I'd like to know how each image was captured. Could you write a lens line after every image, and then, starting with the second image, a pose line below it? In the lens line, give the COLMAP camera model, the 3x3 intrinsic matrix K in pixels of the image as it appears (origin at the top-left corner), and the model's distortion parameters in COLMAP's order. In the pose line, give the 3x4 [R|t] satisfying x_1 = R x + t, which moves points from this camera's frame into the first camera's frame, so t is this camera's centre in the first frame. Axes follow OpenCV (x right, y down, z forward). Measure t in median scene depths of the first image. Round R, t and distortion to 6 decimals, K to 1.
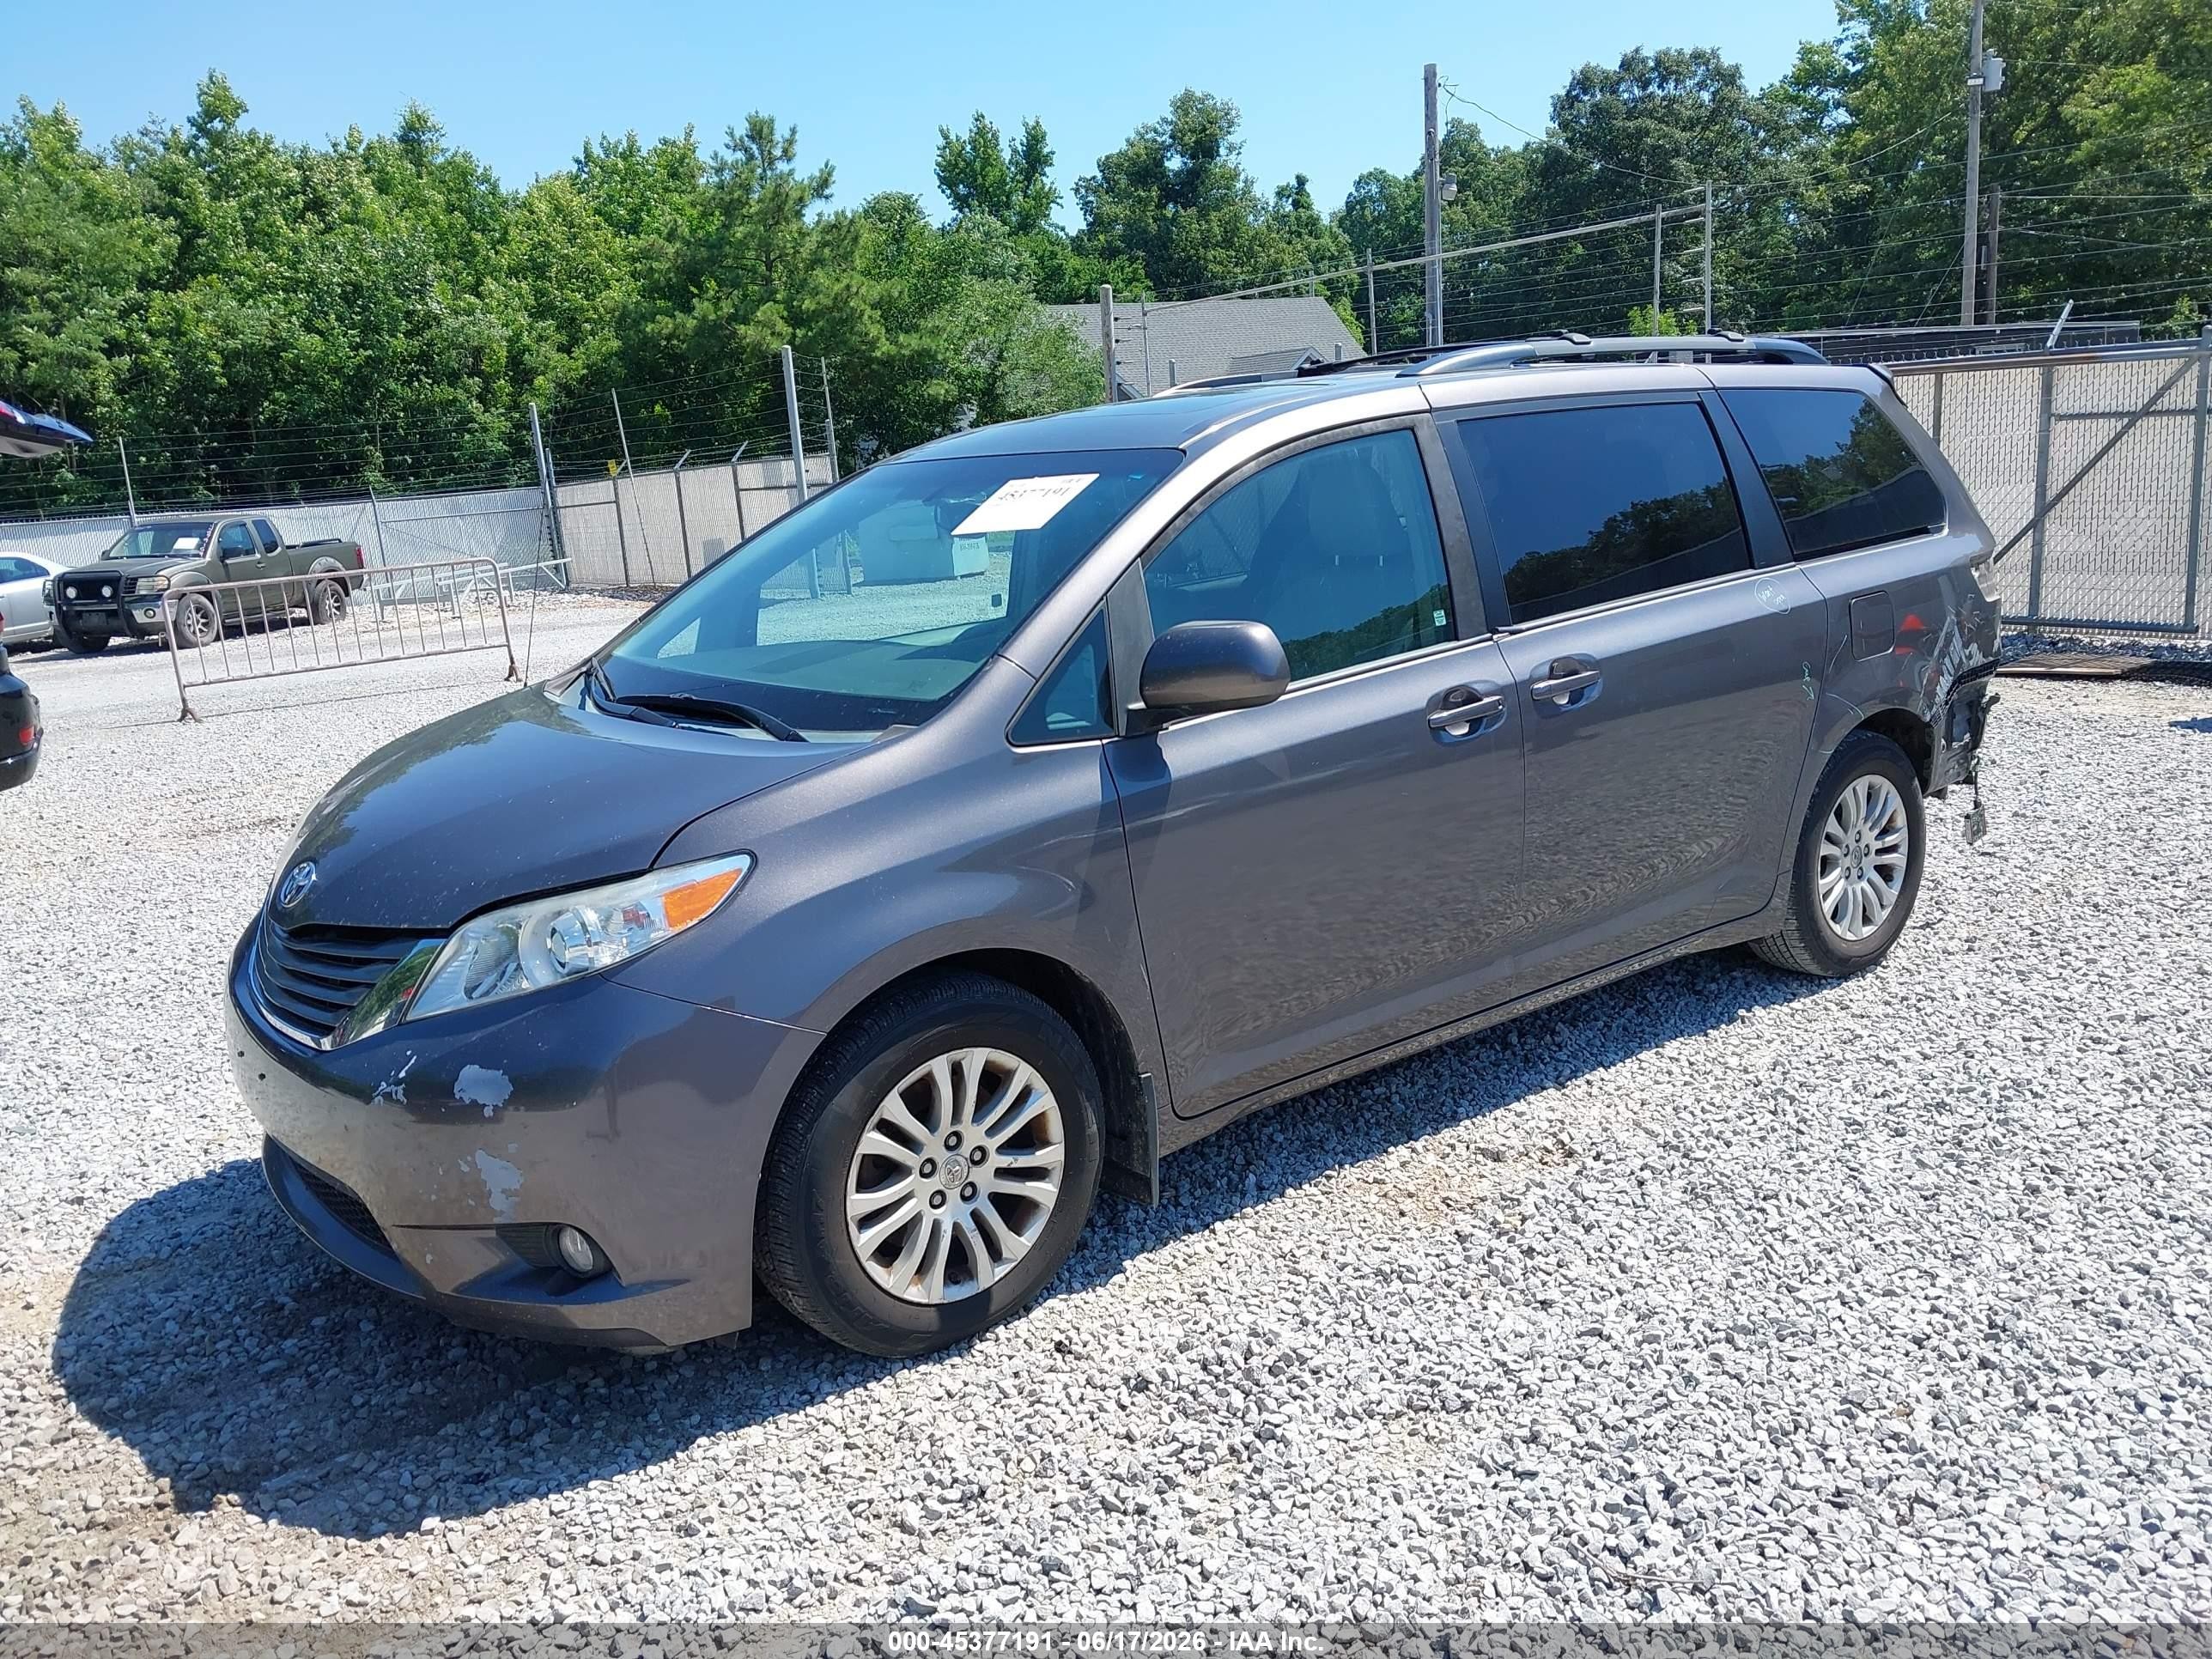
lens RADIAL K [[1766.3, 0, 1106.0], [0, 1766.3, 829.5], [0, 0, 1]] dist [0.005027, -0.006222]
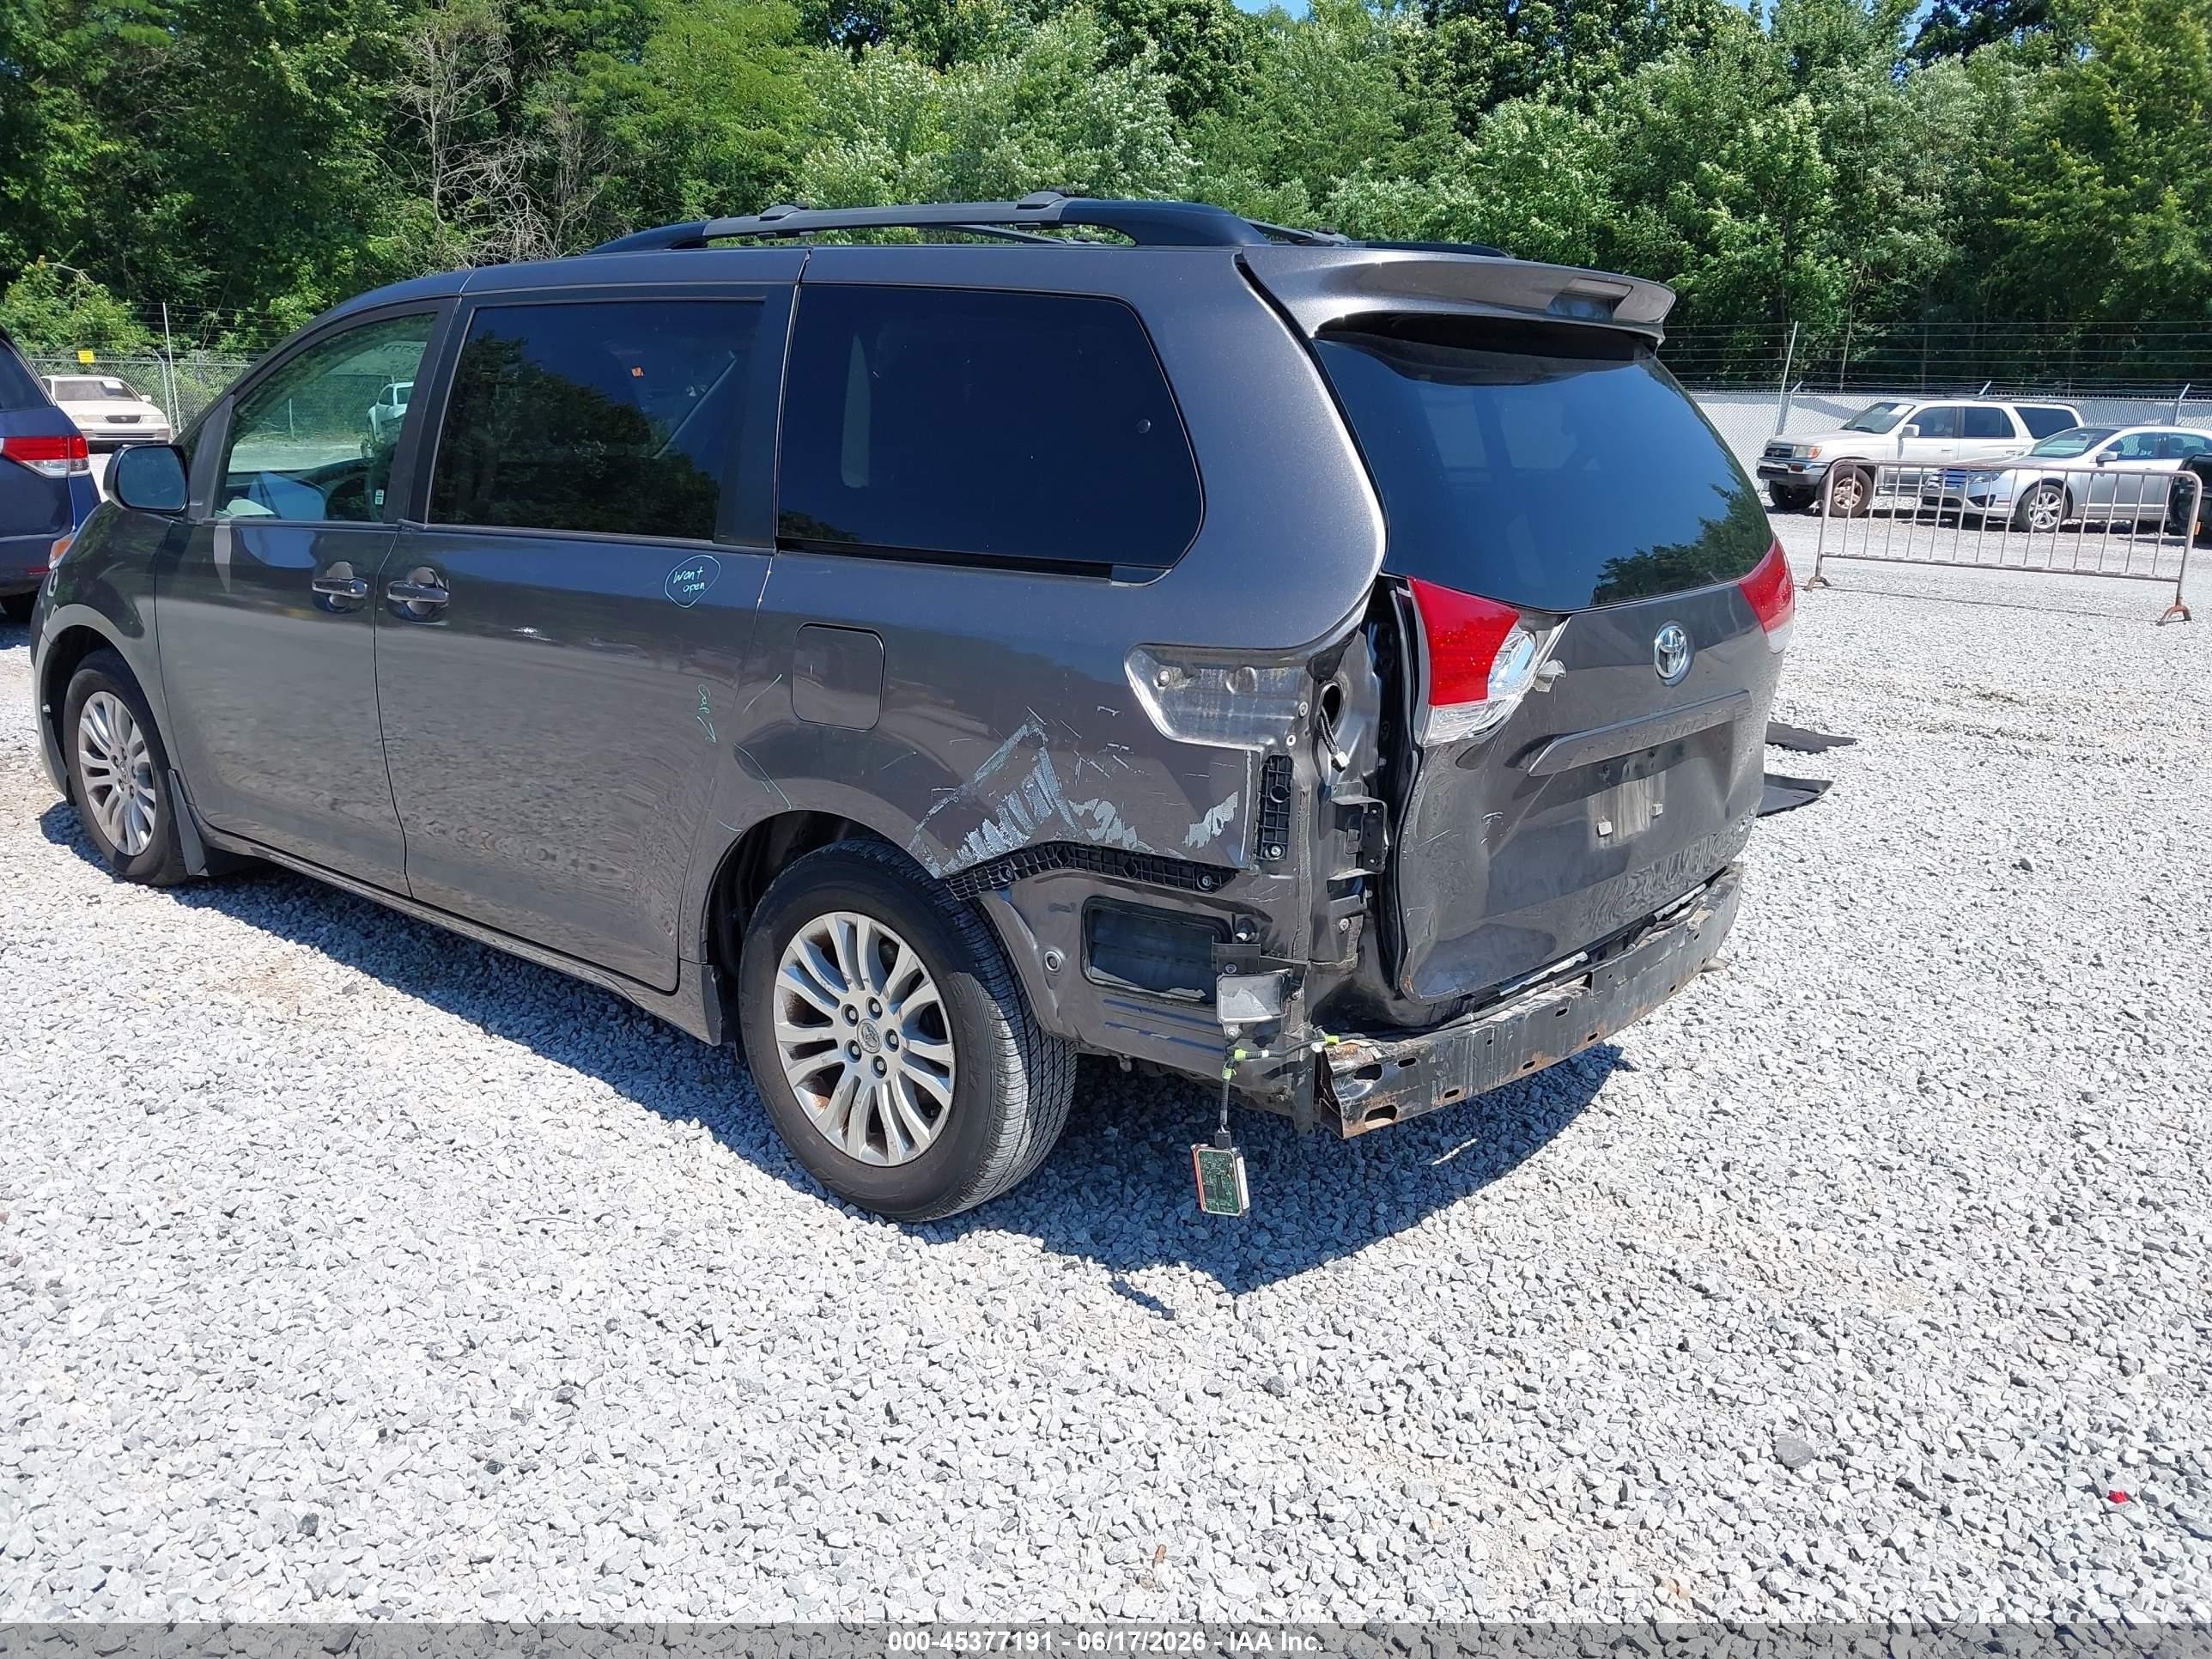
lens RADIAL K [[1766.3, 0, 1106.0], [0, 1766.3, 829.5], [0, 0, 1]] dist [0.005027, -0.006222]
pose [[0.215367, 0.306668, -0.927131, 1.100321], [-0.241310, 0.936680, 0.253772, -0.258548], [0.946249, 0.169072, 0.275732, 0.966023]]
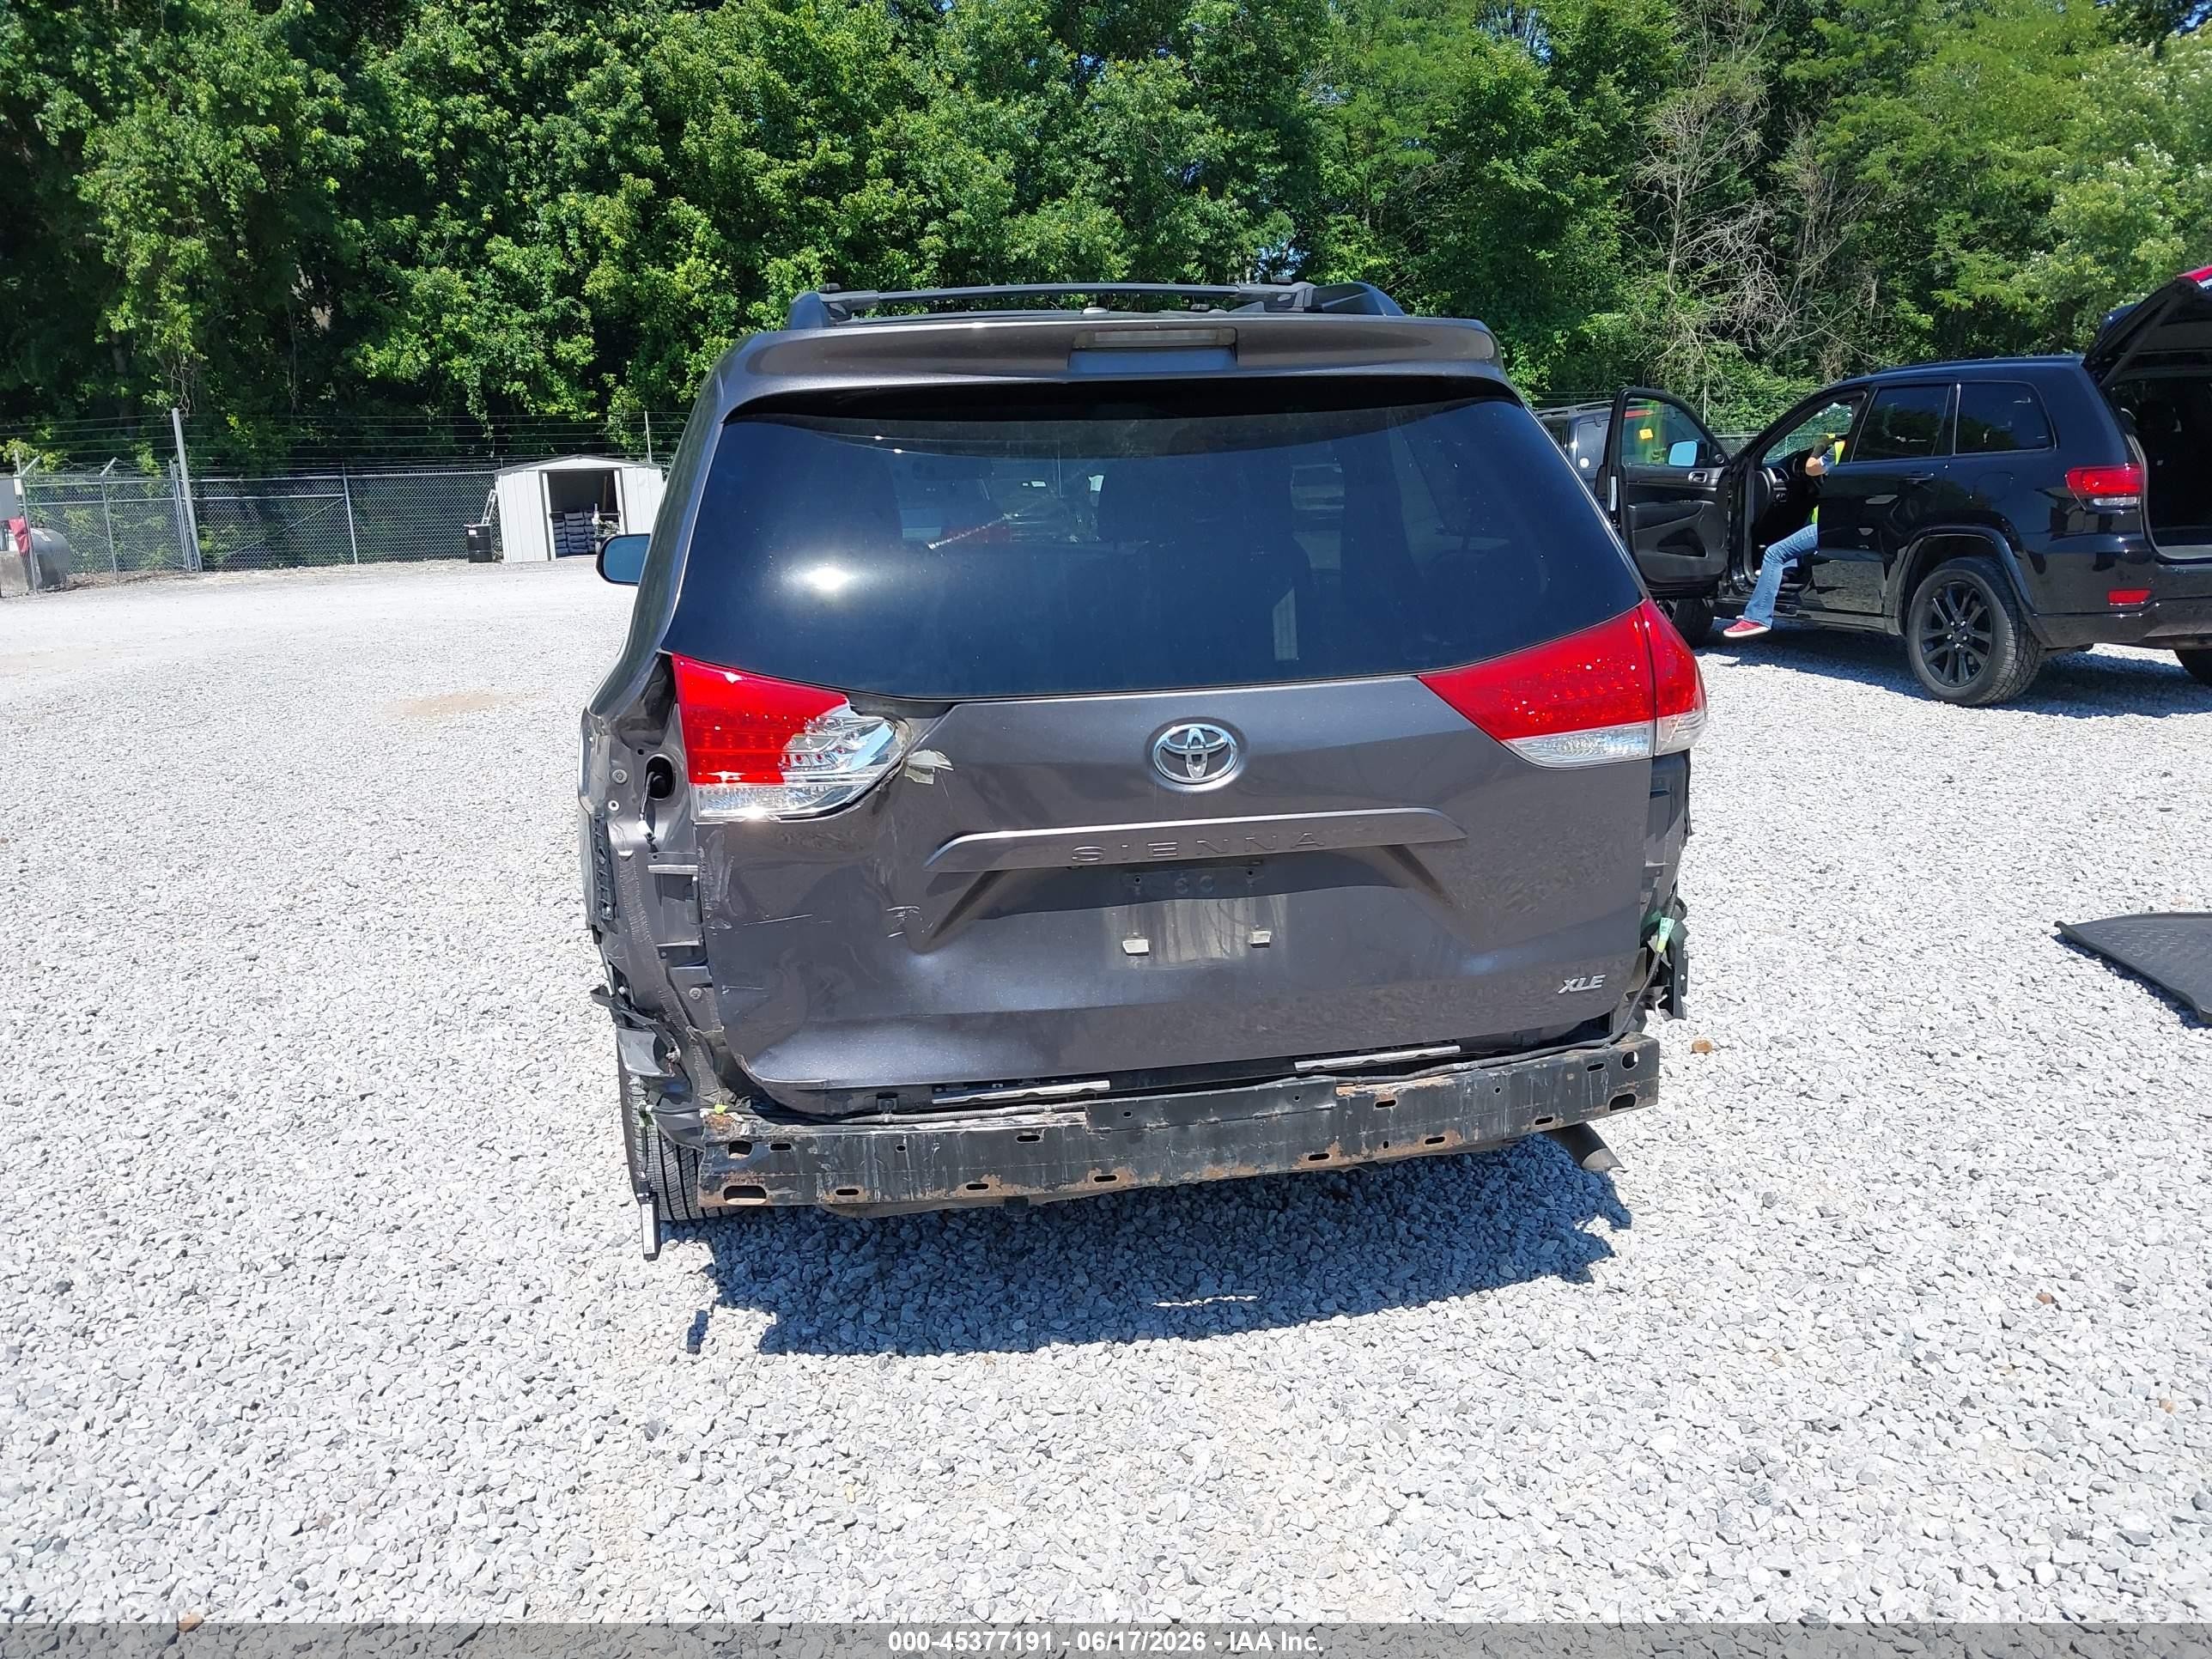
lens RADIAL K [[1760.5, 0, 1109.4], [0, 1760.5, 828.9], [0, 0, 1]] dist [0.049324, -0.051432]
pose [[-0.455862, 0.262423, -0.850485, 1.013999], [-0.126972, 0.926599, 0.353966, -0.378605], [0.880947, 0.269347, -0.389081, 1.542074]]
